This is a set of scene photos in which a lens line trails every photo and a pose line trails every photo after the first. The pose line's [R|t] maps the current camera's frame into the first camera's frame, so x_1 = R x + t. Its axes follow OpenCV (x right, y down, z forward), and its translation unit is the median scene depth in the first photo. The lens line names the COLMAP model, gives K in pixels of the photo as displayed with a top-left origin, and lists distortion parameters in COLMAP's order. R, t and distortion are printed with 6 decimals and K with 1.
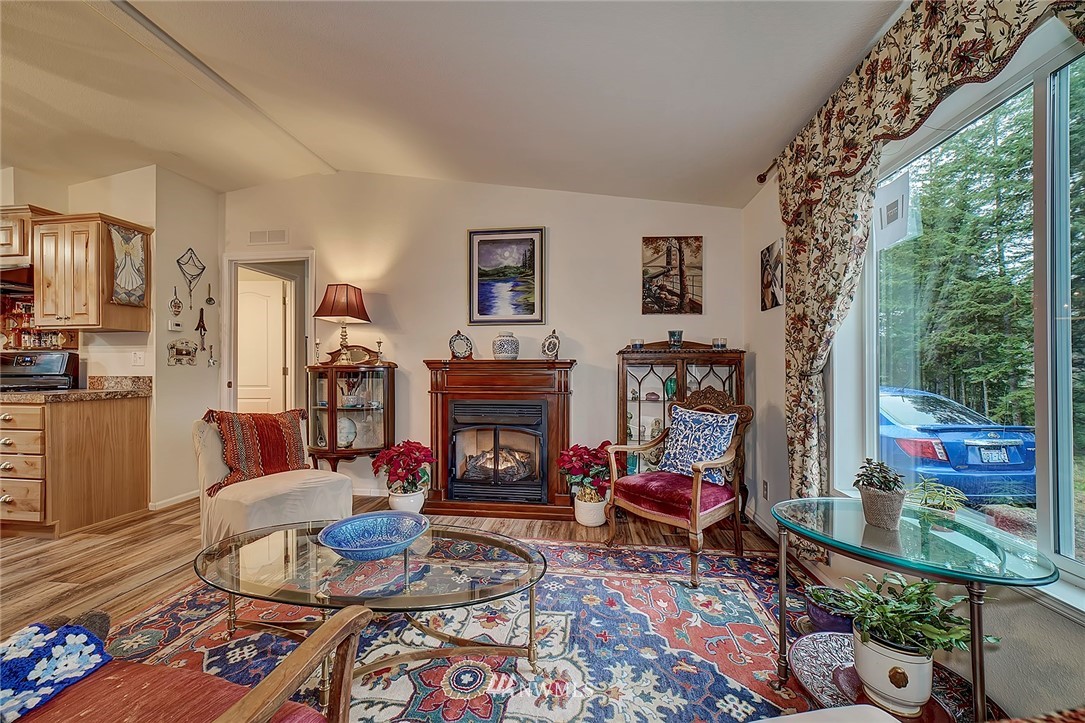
lens RADIAL K [[434.6, 0, 547.5], [0, 434.6, 359.2], [0, 0, 1]] dist [-0.002845, 0.001796]
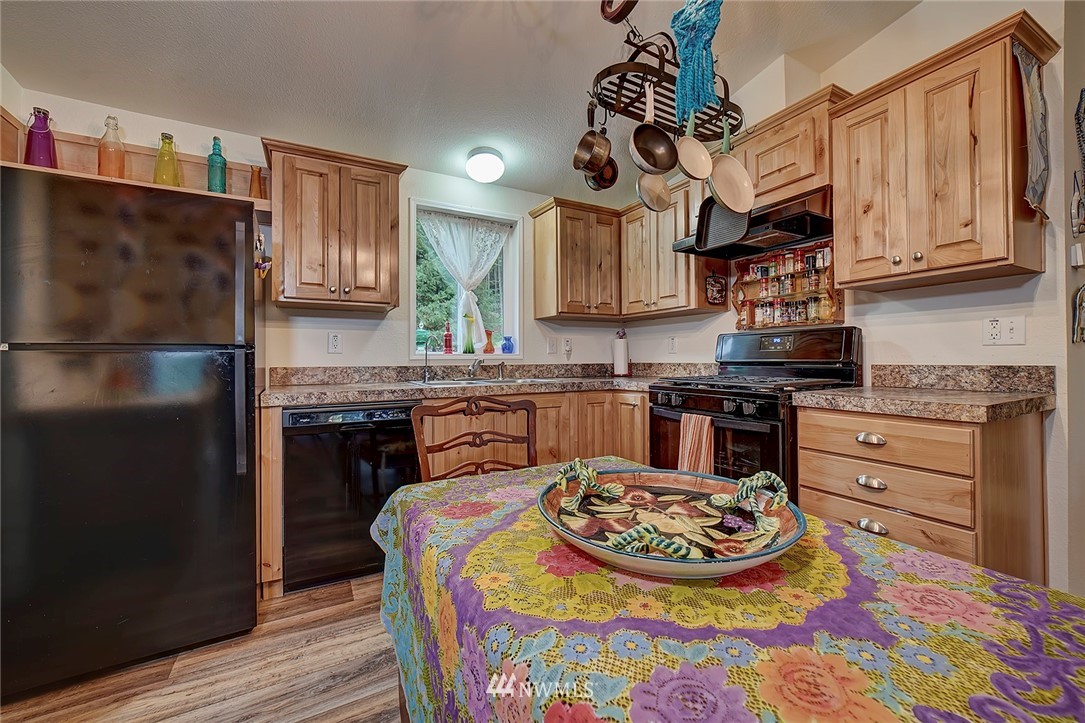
lens RADIAL K [[434.6, 0, 535.4], [0, 434.6, 357.0], [0, 0, 1]] dist [-0.002845, 0.001796]
pose [[0.585106, -0.010742, -0.810886, -0.940755], [0.029982, 0.999515, 0.008393, 0.009916], [0.810402, -0.029222, 0.585144, 0.295178]]
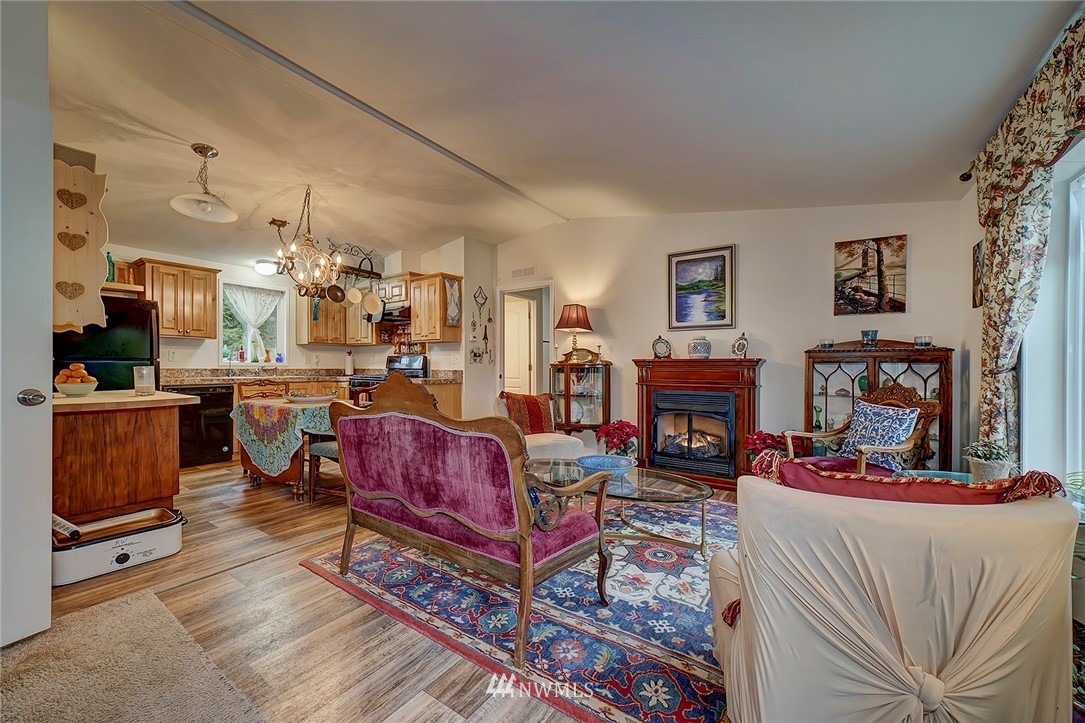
lens RADIAL K [[434.6, 0, 530.9], [0, 434.6, 369.6], [0, 0, 1]] dist [-0.002845, 0.001796]
pose [[0.877670, 0.006637, -0.479220, 0.077274], [0.008289, 0.999544, 0.029024, -0.007544], [0.479194, -0.029446, 0.877215, -0.303282]]
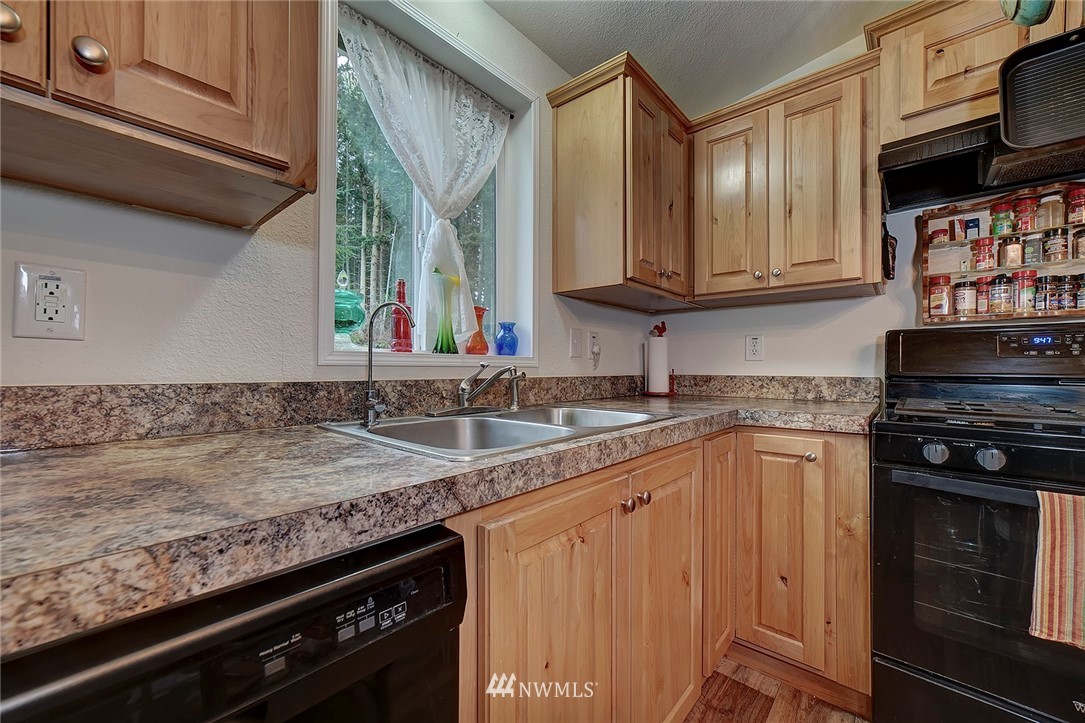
lens RADIAL K [[434.6, 0, 537.0], [0, 434.6, 364.9], [0, 0, 1]] dist [-0.002845, 0.001796]
pose [[0.823215, -0.001113, -0.567728, -1.494717], [0.011735, 0.999818, 0.015055, 0.011910], [0.567608, -0.019056, 0.823078, 0.429557]]
